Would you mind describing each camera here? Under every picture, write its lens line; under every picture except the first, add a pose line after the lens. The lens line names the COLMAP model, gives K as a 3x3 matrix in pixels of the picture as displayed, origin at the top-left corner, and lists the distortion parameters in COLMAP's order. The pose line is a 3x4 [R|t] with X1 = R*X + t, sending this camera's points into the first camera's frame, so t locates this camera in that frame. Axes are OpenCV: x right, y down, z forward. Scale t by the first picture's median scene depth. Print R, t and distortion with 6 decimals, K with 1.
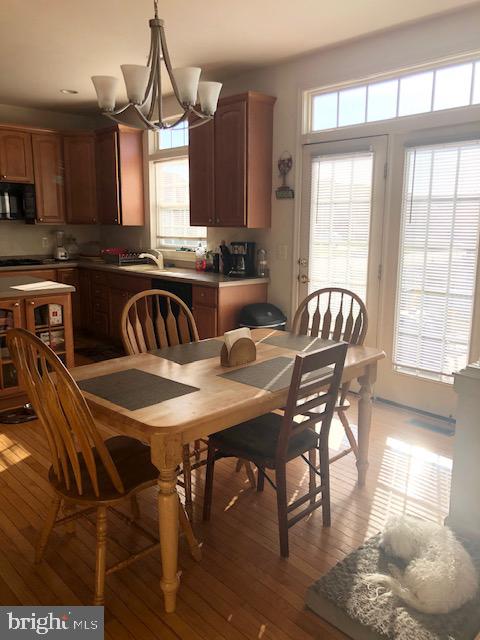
lens RADIAL K [[526.6, 0, 238.2], [0, 526.6, 319.5], [0, 0, 1]] dist [0.043601, -0.035975]
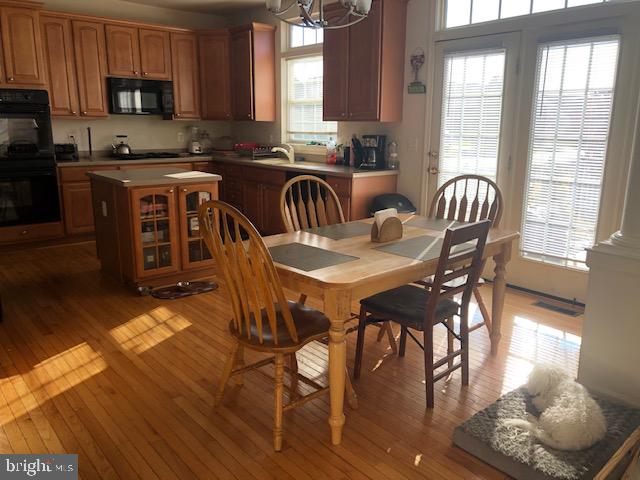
lens RADIAL K [[526.6, 0, 321.7], [0, 526.6, 239.8], [0, 0, 1]] dist [0.043601, -0.035975]
pose [[0.998930, 0.011722, -0.044737, -0.055419], [-0.010051, 0.999250, 0.037392, 0.026602], [0.045142, -0.036903, 0.998299, -0.075466]]
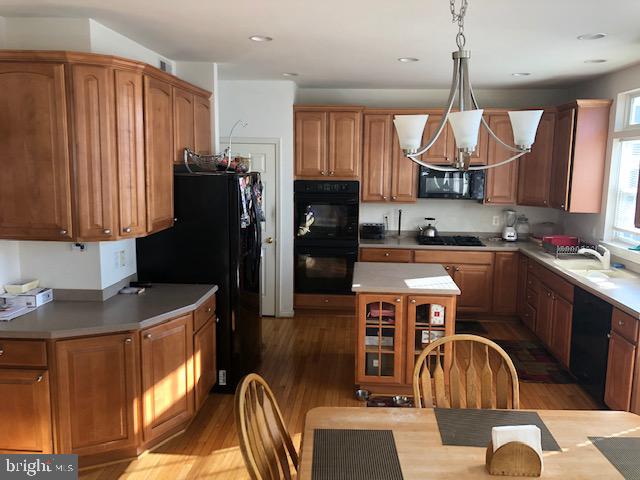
lens RADIAL K [[526.6, 0, 329.0], [0, 526.6, 232.5], [0, 0, 1]] dist [0.043601, -0.035975]
pose [[0.687252, 0.103323, -0.719033, 0.212177], [-0.138715, 0.990285, 0.009717, -0.145331], [0.713052, 0.093063, 0.694908, 0.156866]]
